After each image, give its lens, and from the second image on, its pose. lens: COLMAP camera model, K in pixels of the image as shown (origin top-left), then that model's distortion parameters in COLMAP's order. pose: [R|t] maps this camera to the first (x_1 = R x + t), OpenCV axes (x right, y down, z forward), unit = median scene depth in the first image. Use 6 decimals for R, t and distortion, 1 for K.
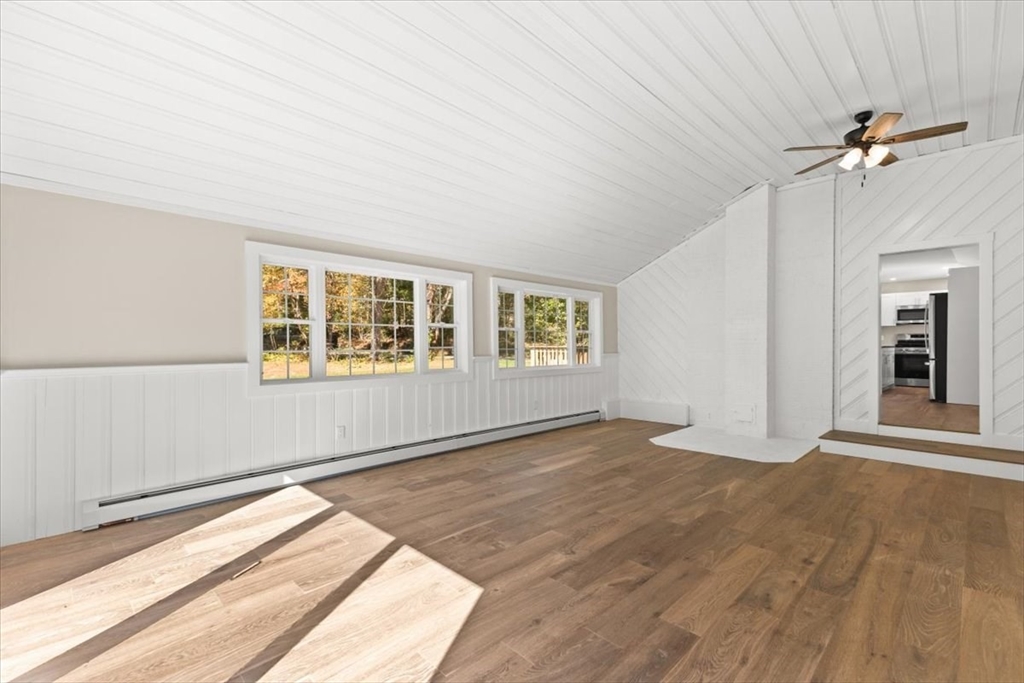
lens RADIAL K [[461.9, 0, 512.0], [0, 461.9, 341.5], [0, 0, 1]] dist [0.025688, -0.000063]
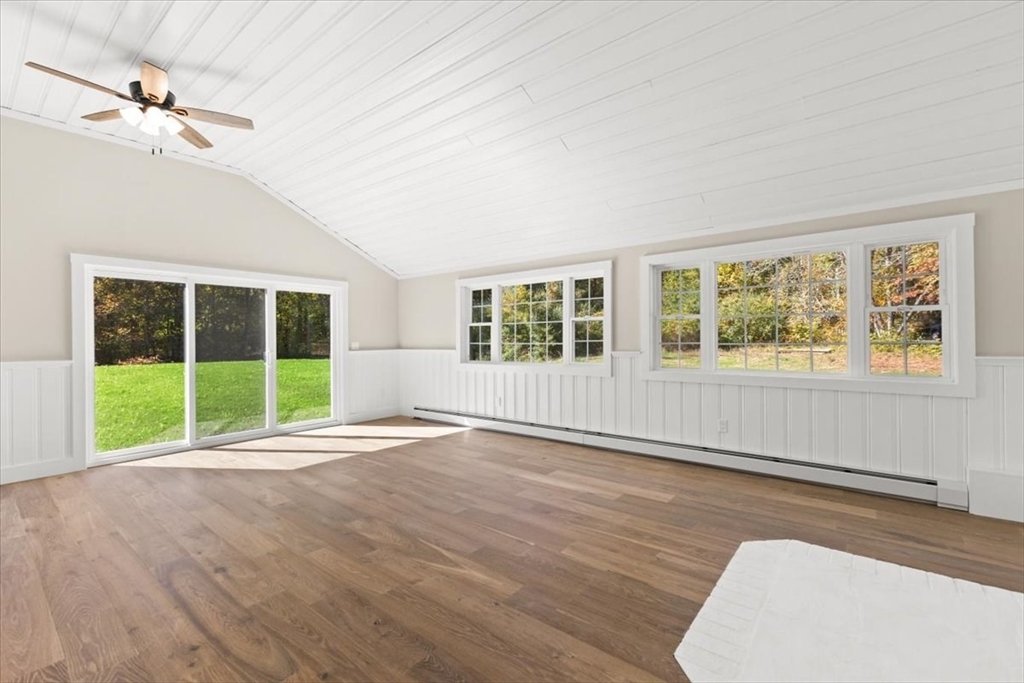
lens RADIAL K [[437.4, 0, 512.0], [0, 437.4, 341.5], [0, 0, 1]] dist [0.002050, 0.000306]
pose [[0.099903, 0.004394, -0.994987, 1.130058], [0.013175, 0.999897, 0.005739, 0.008270], [0.994910, -0.013682, 0.099835, 1.085375]]
